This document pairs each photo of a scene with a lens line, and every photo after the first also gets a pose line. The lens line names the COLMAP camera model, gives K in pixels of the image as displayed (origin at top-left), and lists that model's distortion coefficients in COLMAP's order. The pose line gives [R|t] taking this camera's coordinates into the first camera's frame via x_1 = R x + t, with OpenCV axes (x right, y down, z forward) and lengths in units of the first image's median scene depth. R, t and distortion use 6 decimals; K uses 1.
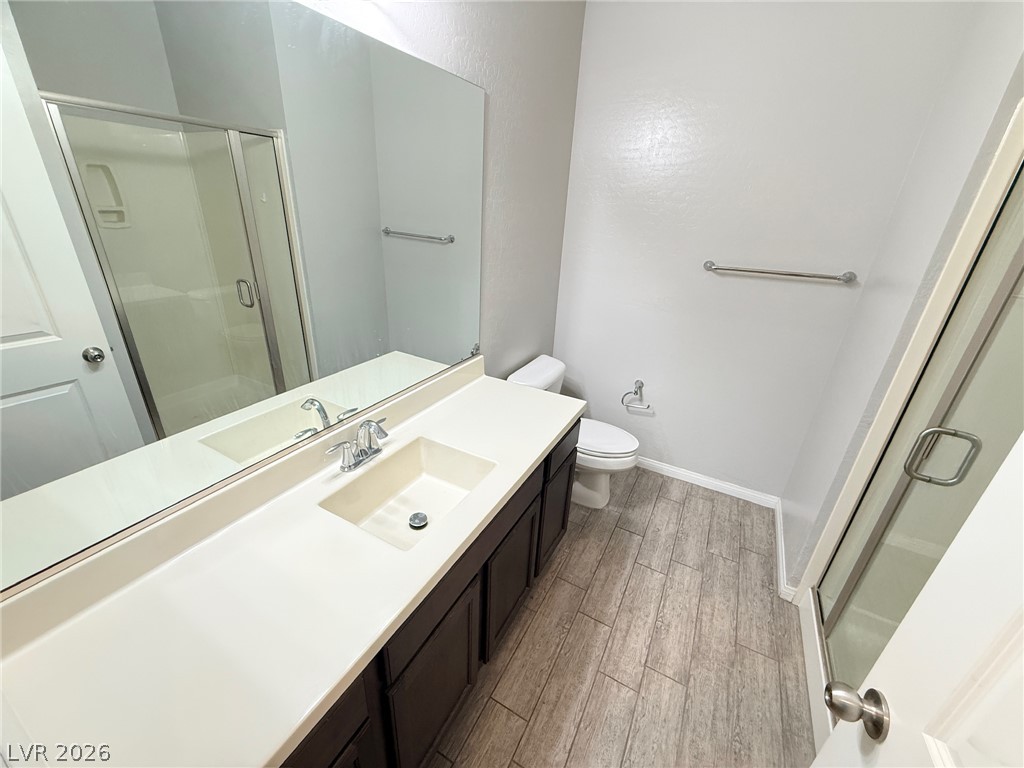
lens RADIAL K [[413.0, 0, 501.4], [0, 413.0, 389.8], [0, 0, 1]] dist [-0.000308, 0.000650]
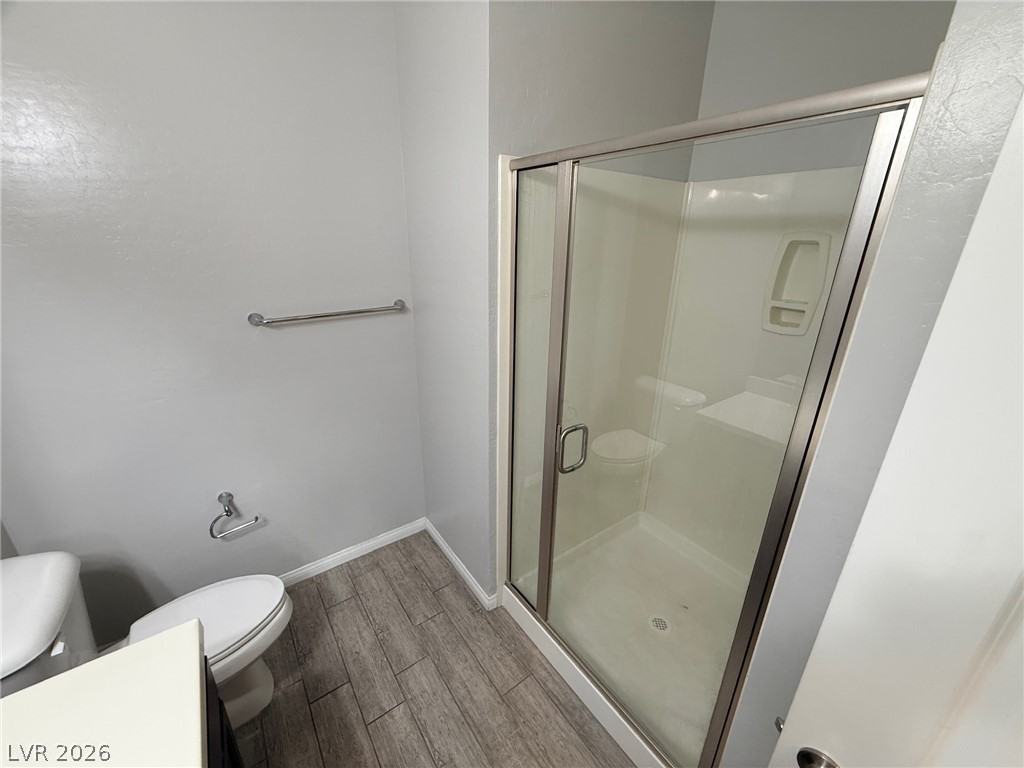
lens RADIAL K [[413.0, 0, 514.4], [0, 413.0, 386.8], [0, 0, 1]] dist [-0.000308, 0.000650]
pose [[0.411744, -0.346732, 0.842760, 0.025721], [0.375896, 0.907070, 0.189541, -0.156982], [-0.830162, 0.238748, 0.503816, 0.267138]]
